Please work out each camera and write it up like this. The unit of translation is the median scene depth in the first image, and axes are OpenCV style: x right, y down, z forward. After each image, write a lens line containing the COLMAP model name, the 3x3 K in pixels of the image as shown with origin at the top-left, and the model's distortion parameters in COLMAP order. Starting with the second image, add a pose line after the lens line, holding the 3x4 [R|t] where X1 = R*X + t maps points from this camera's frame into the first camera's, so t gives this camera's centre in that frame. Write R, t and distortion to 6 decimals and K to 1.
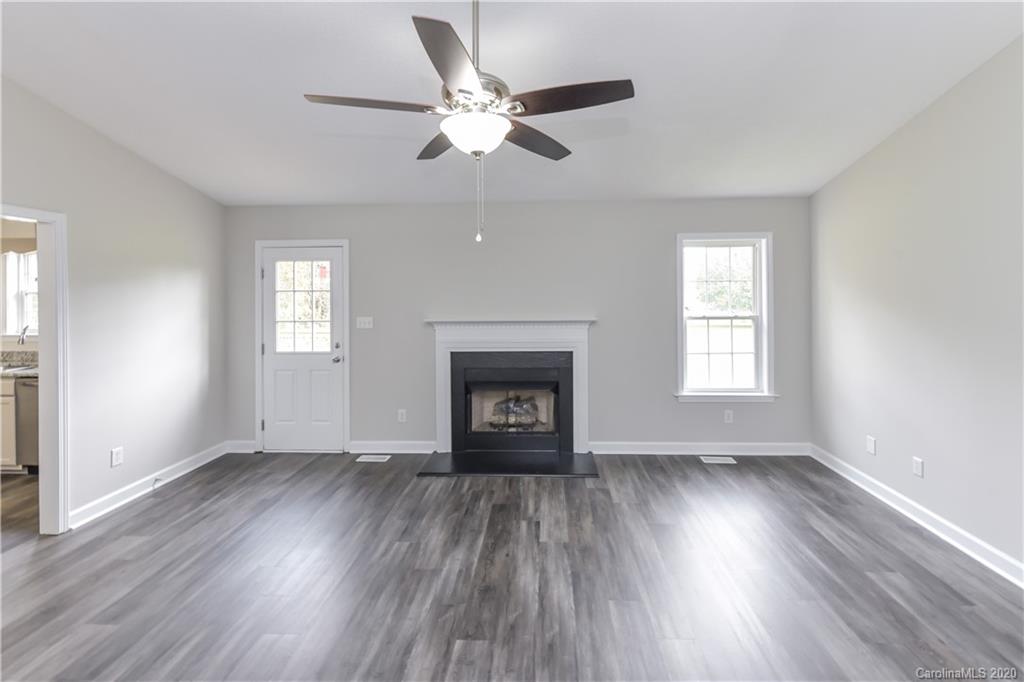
lens RADIAL K [[431.1, 0, 530.3], [0, 431.1, 283.1], [0, 0, 1]] dist [0.004359, -0.002474]
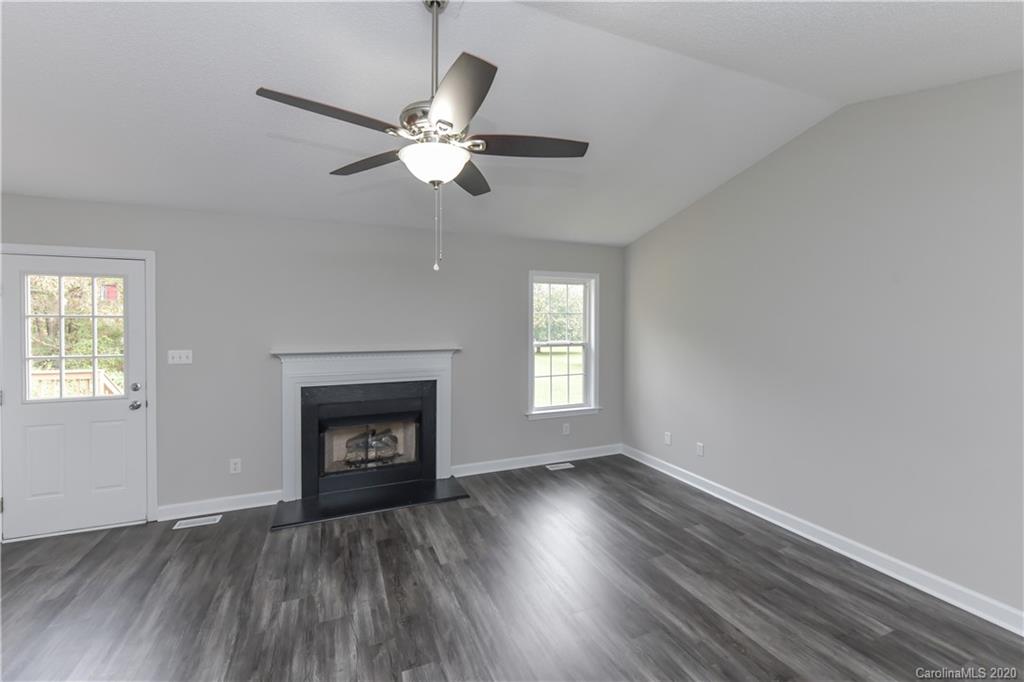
lens RADIAL K [[431.1, 0, 515.9], [0, 431.1, 318.2], [0, 0, 1]] dist [0.004359, -0.002474]
pose [[0.902166, 0.013471, 0.431178, -0.203010], [-0.018329, 0.999807, 0.007113, 0.002403], [-0.430999, -0.014320, 0.902239, 0.003880]]
